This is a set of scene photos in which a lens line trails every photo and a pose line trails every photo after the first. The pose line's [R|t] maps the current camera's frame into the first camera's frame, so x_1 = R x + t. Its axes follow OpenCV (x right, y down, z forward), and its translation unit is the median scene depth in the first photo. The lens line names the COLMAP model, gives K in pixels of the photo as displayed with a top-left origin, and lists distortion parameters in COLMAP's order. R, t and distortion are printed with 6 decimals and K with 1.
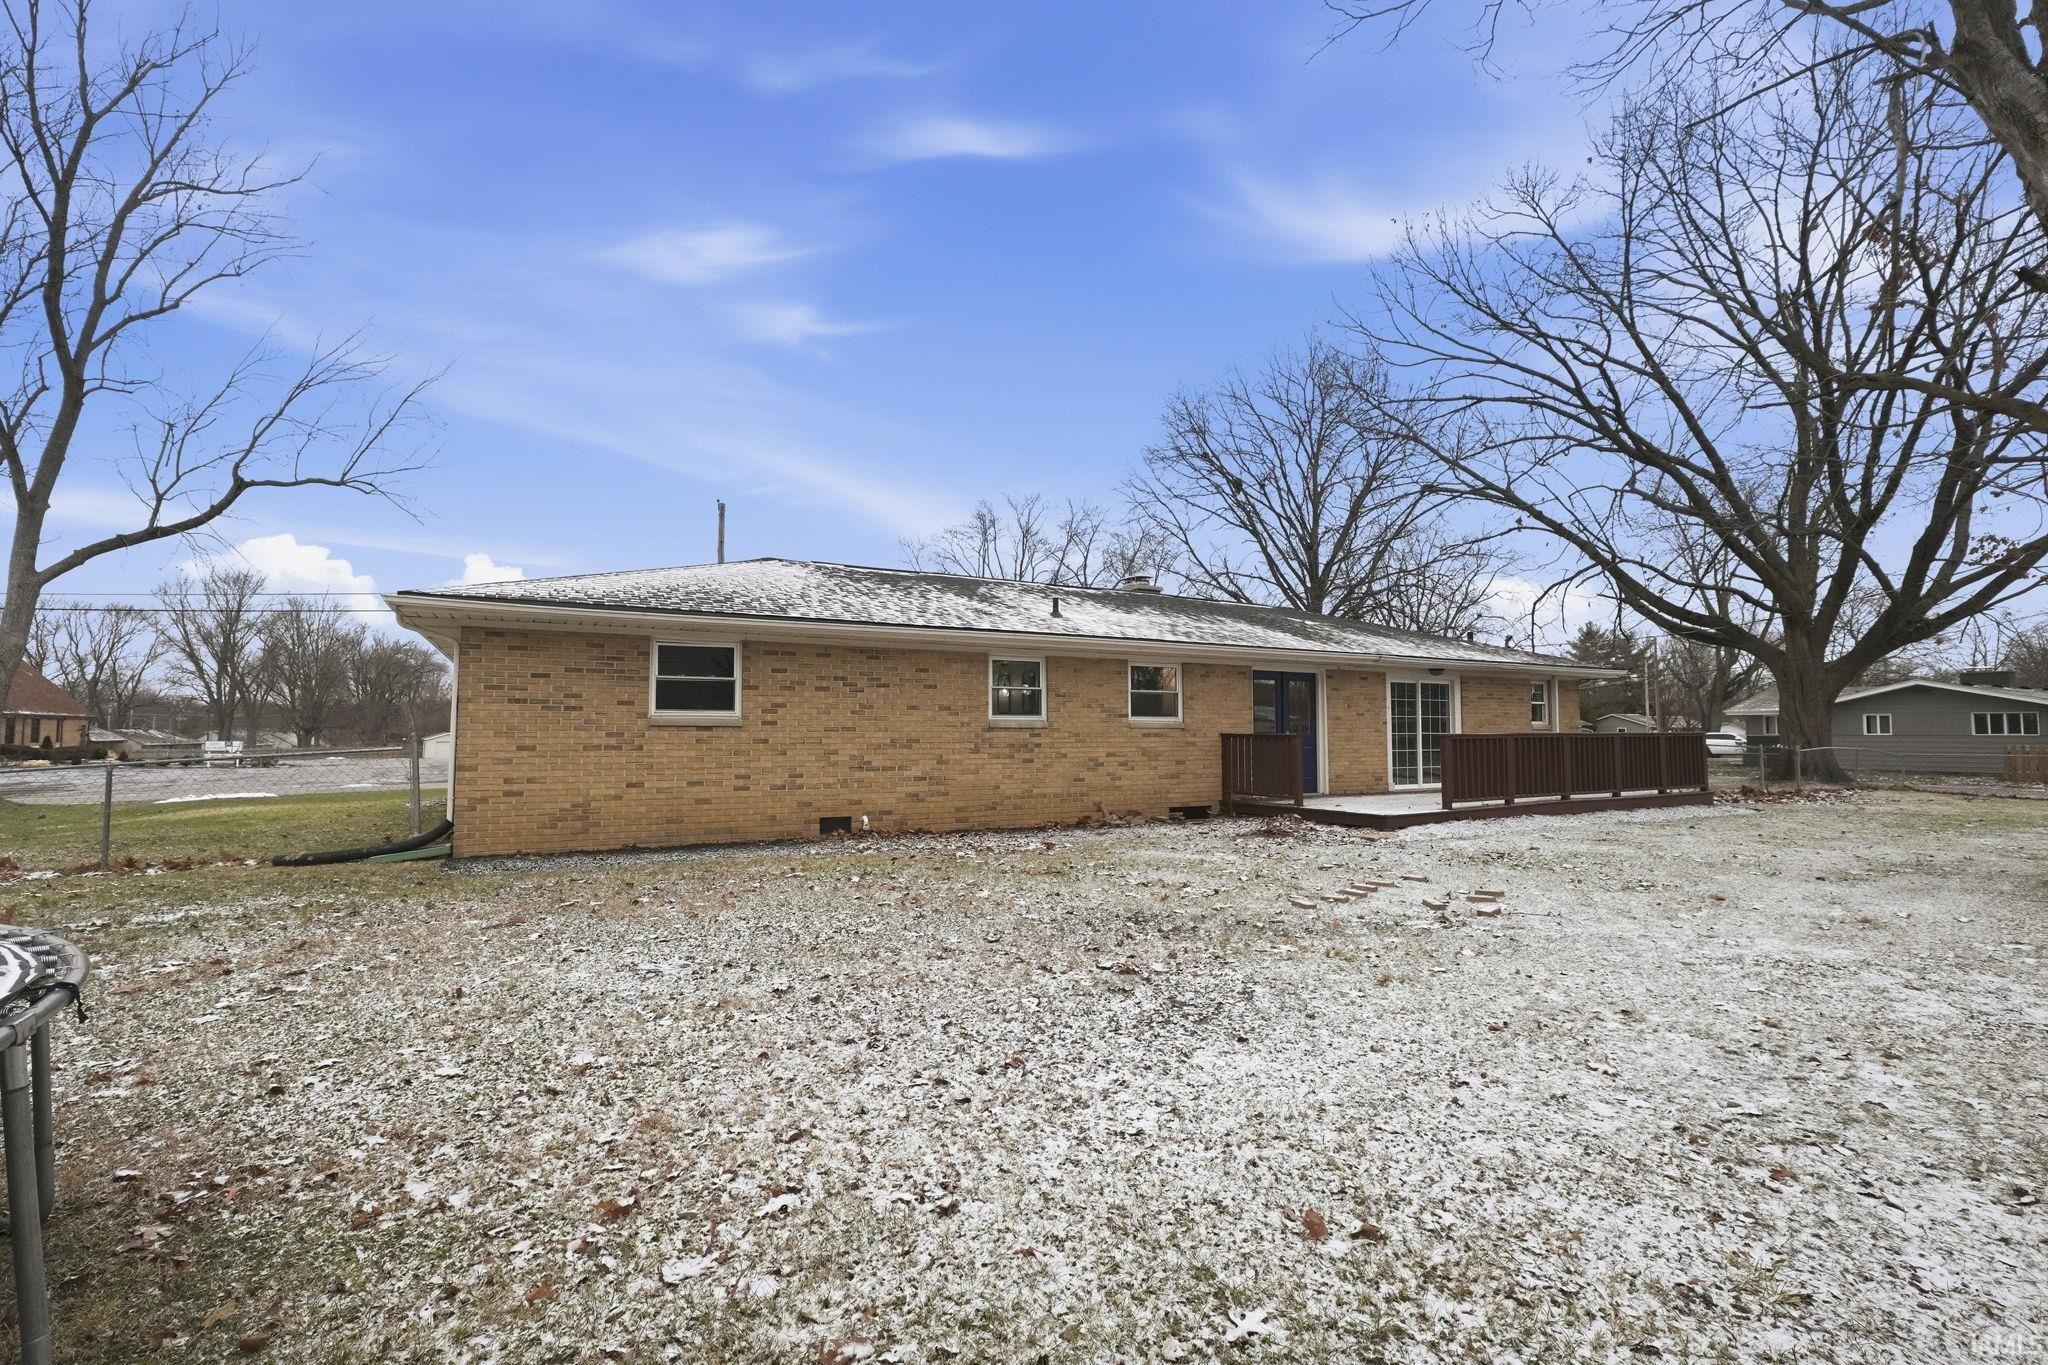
lens RADIAL K [[865.5, 0, 1017.7], [0, 865.5, 684.1], [0, 0, 1]] dist [-0.022985, 0.006426]
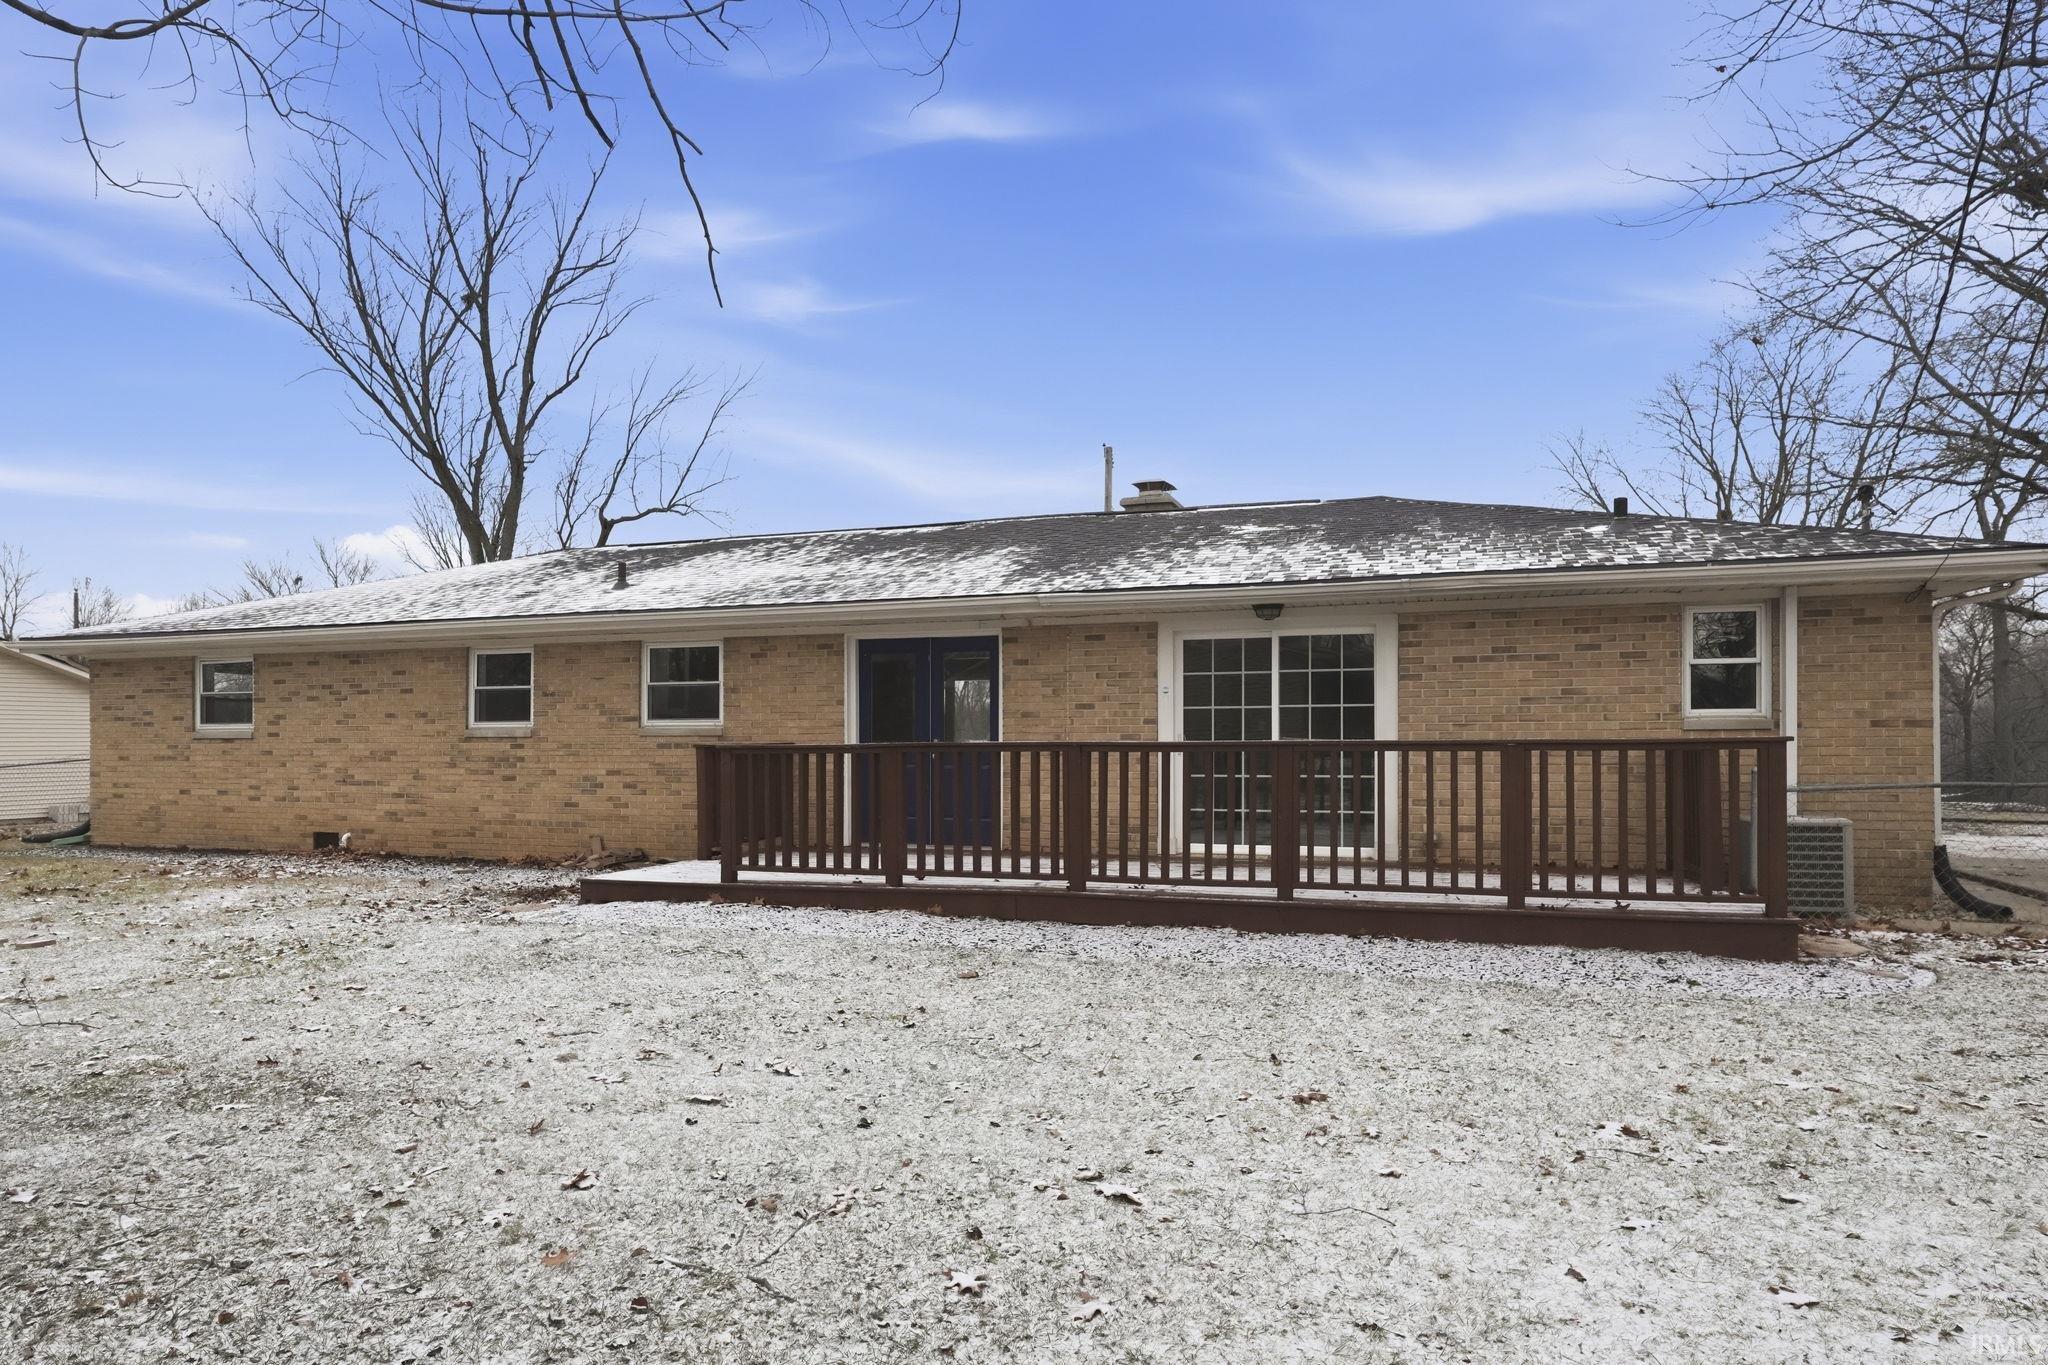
lens RADIAL K [[1194.2, 0, 967.5], [0, 1194.2, 701.4], [0, 0, 1]] dist [-0.021512, 0.003274]
pose [[0.671436, -0.030872, -0.740419, 1.161344], [0.045899, 0.998946, -0.000028, 0.039331], [0.739639, -0.033965, 0.672146, 0.609625]]
